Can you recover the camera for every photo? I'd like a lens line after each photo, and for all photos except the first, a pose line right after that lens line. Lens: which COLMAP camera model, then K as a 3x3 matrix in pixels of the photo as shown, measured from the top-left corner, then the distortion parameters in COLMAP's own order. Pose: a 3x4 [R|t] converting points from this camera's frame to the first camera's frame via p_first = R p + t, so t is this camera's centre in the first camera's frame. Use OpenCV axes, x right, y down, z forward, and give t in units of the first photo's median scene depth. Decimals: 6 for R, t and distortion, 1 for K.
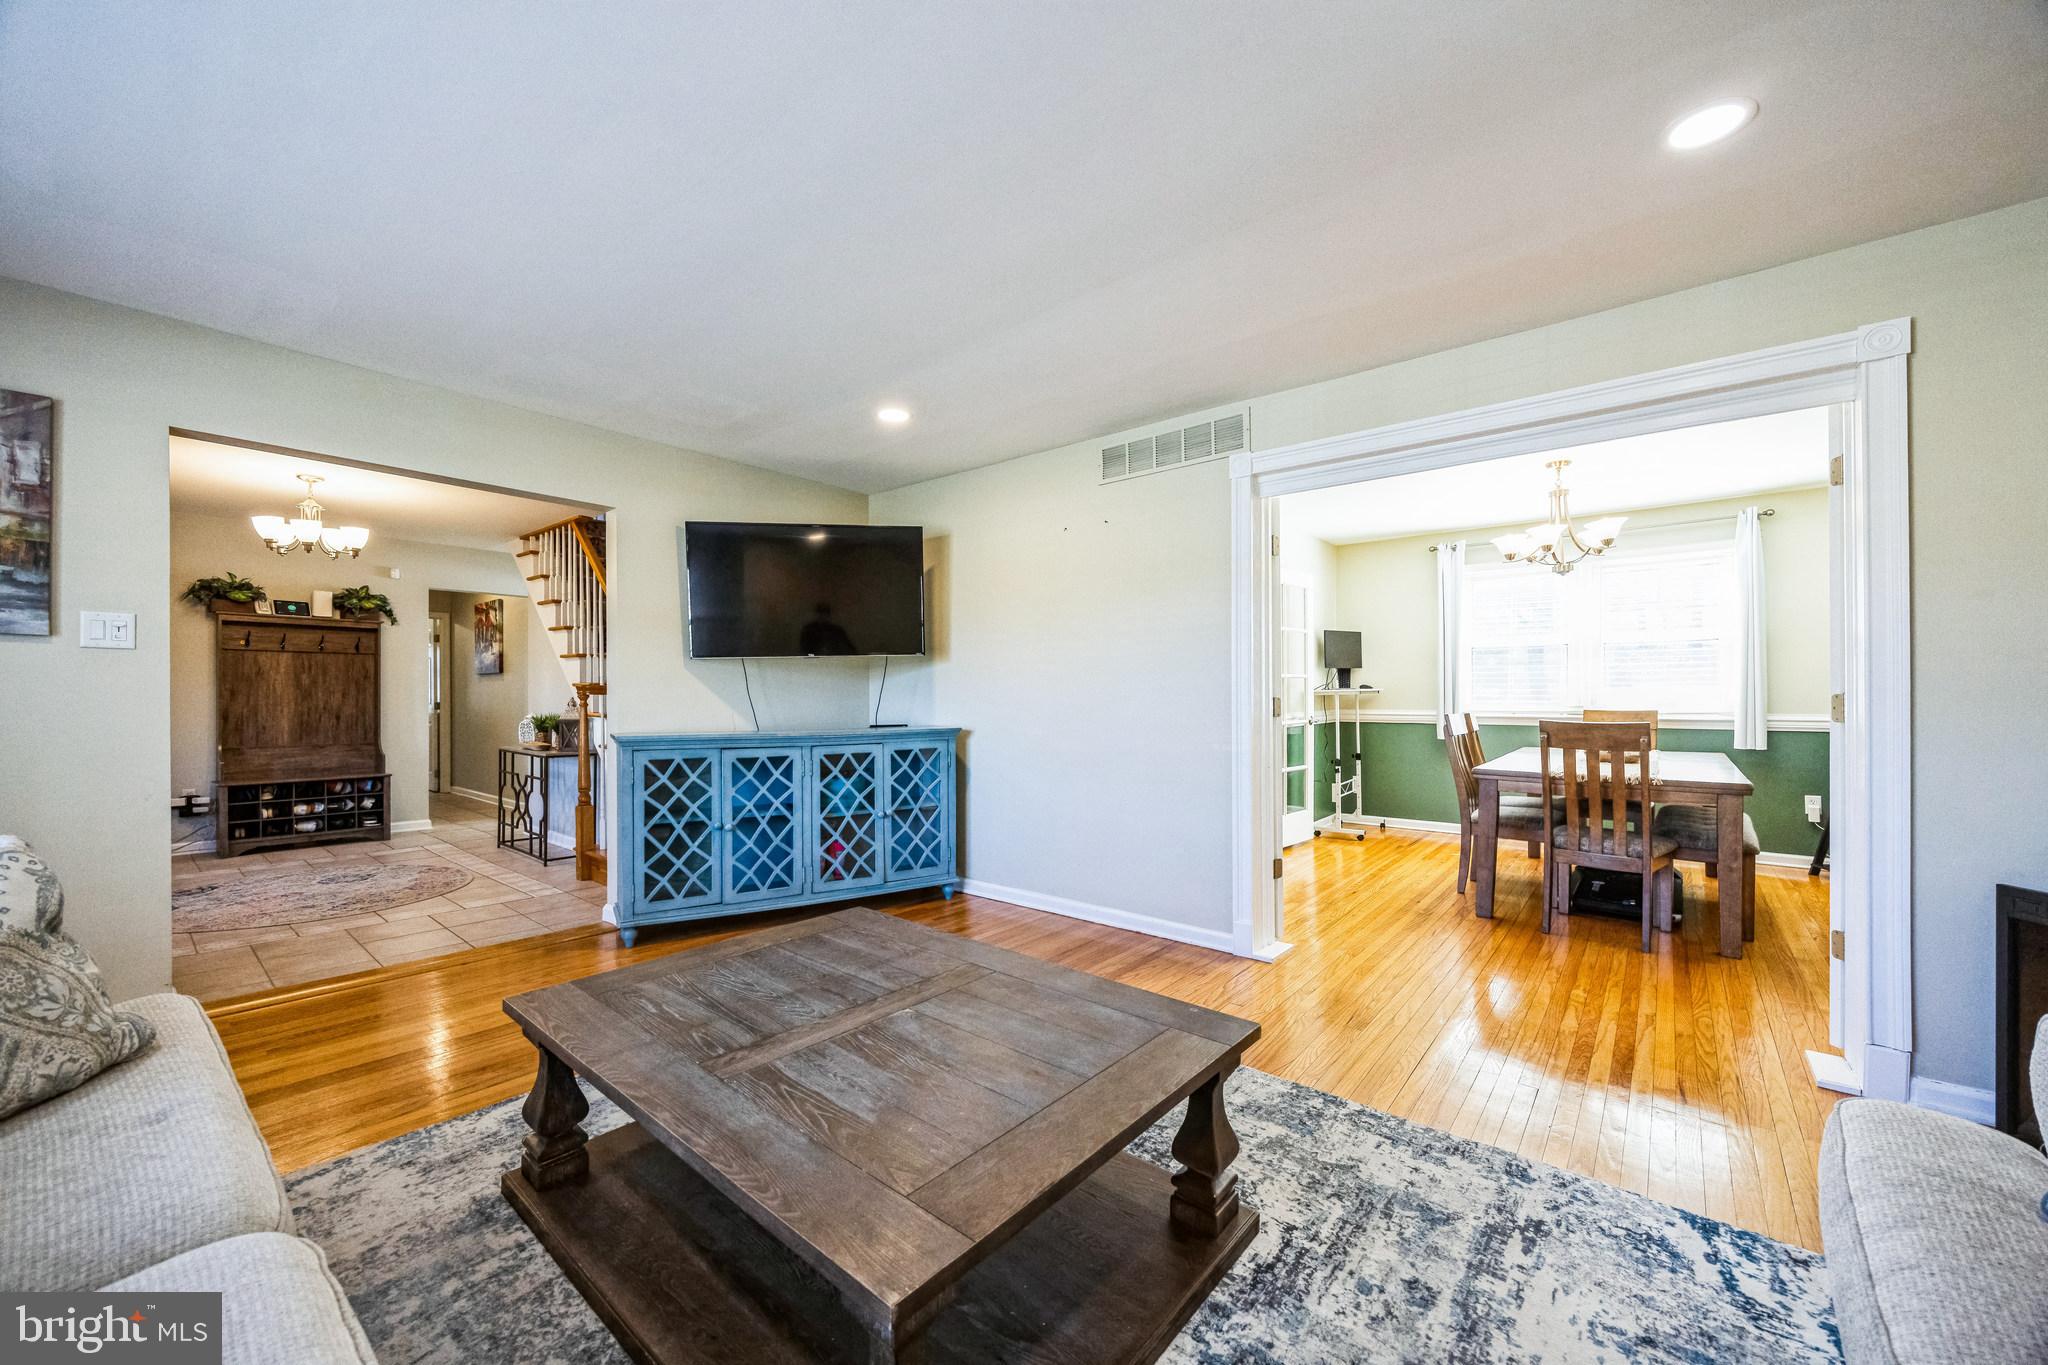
lens RADIAL K [[778.6, 0, 1018.8], [0, 778.6, 695.6], [0, 0, 1]] dist [-0.006171, 0.000276]
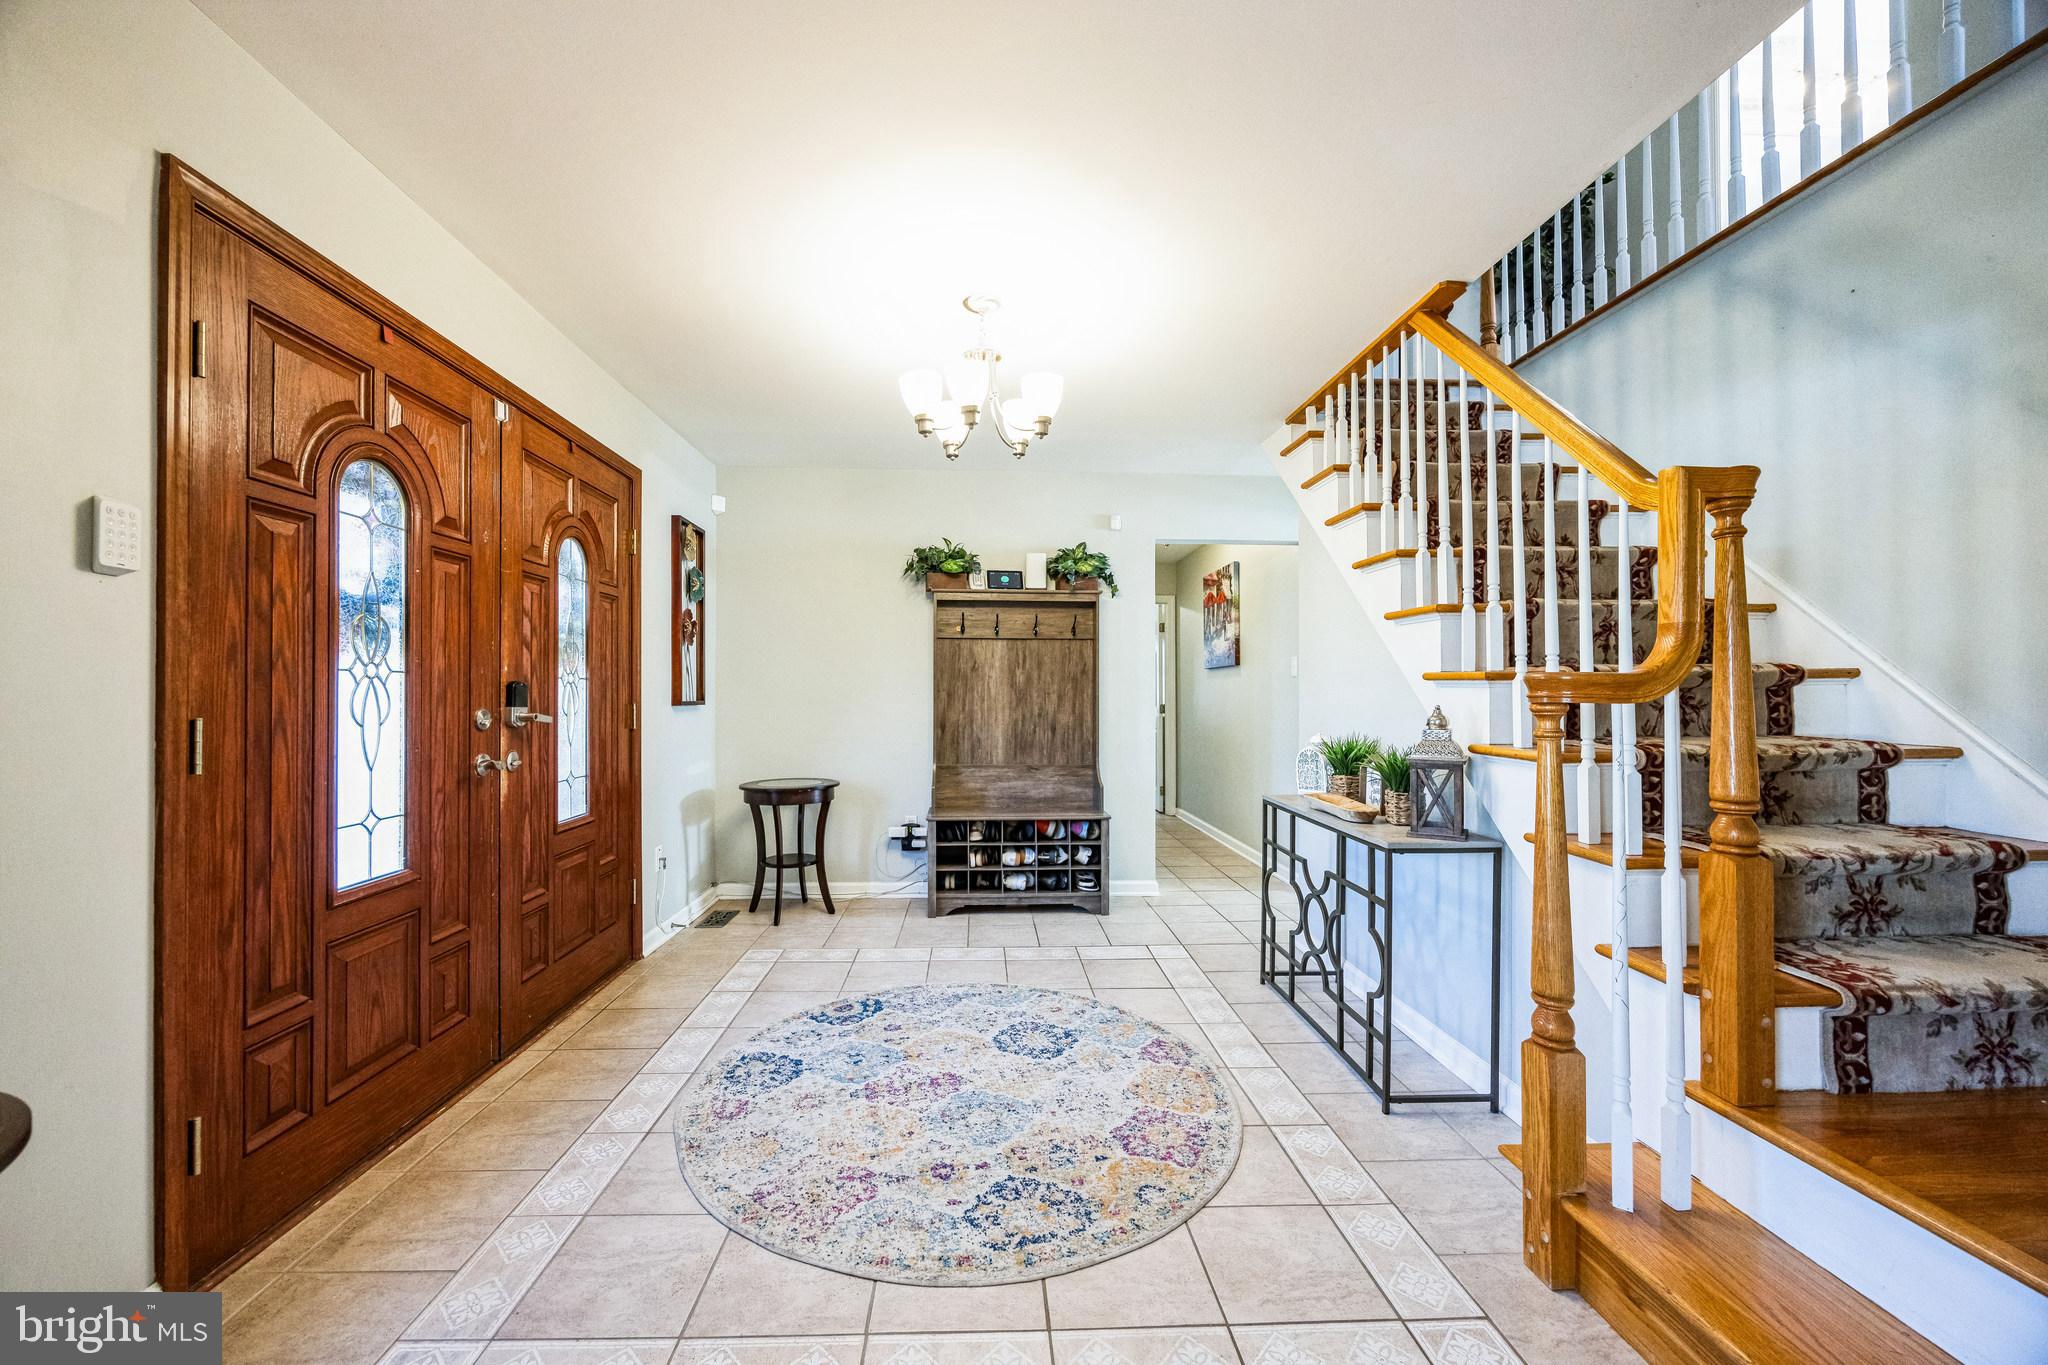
lens RADIAL K [[778.6, 0, 1020.6], [0, 778.6, 690.8], [0, 0, 1]] dist [-0.006171, 0.000276]
pose [[0.684205, -0.002722, -0.729284, -0.427018], [-0.000754, 0.999990, -0.004440, -0.004239], [0.729289, 0.003588, 0.684197, 0.554913]]
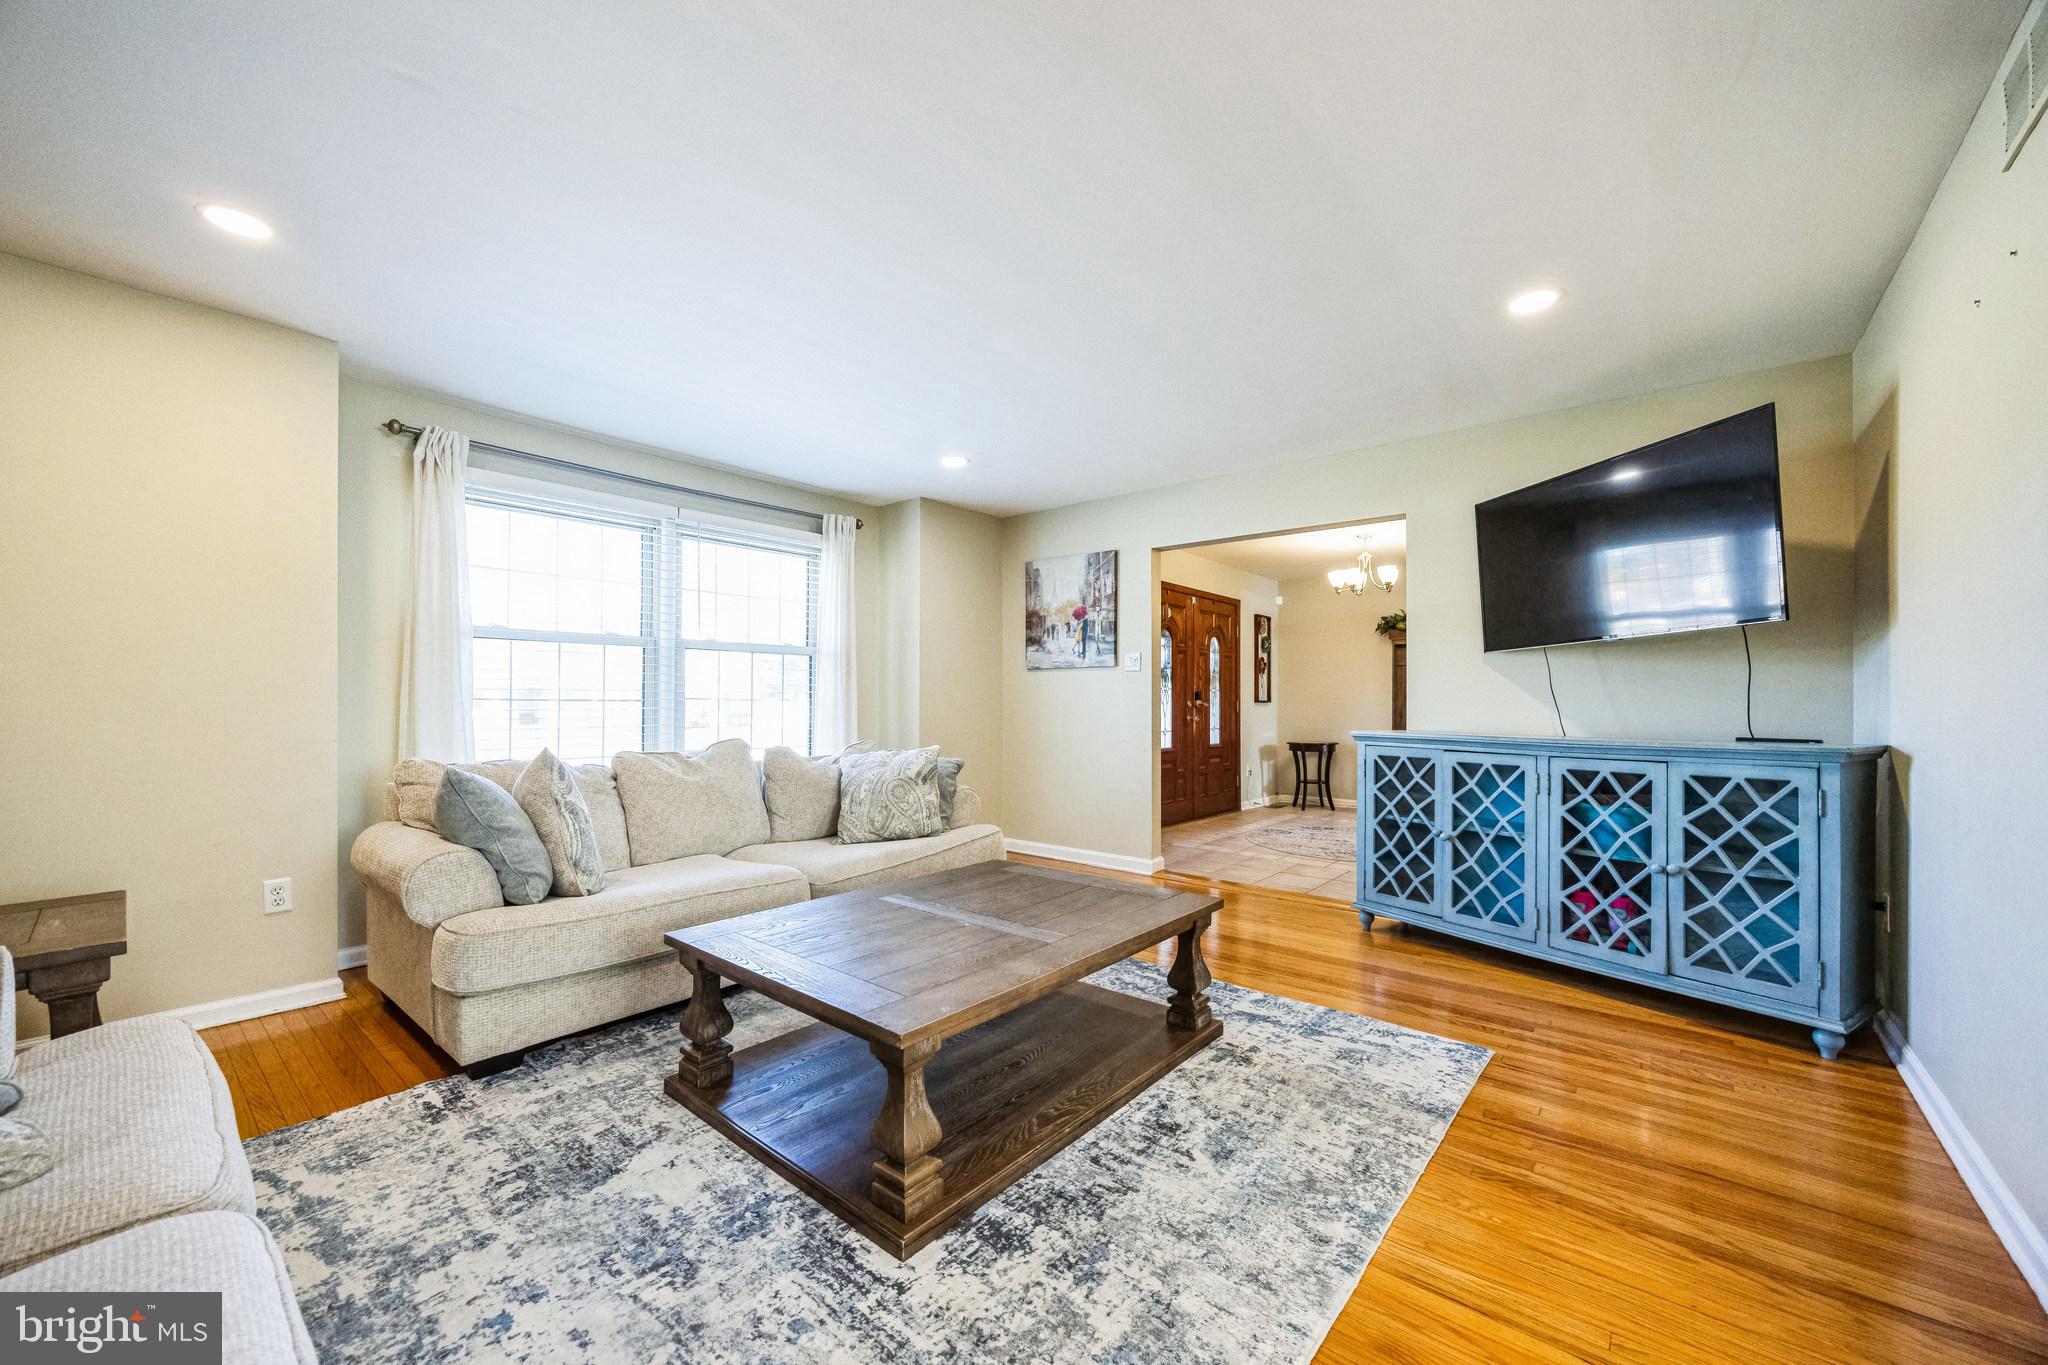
lens RADIAL K [[778.6, 0, 1016.7], [0, 778.6, 700.5], [0, 0, 1]] dist [-0.006171, 0.000276]
pose [[-0.004339, -0.003870, -0.999983, 0.372663], [-0.003293, 0.999987, -0.003856, 0.010310], [0.999985, 0.003276, -0.004351, 0.346232]]
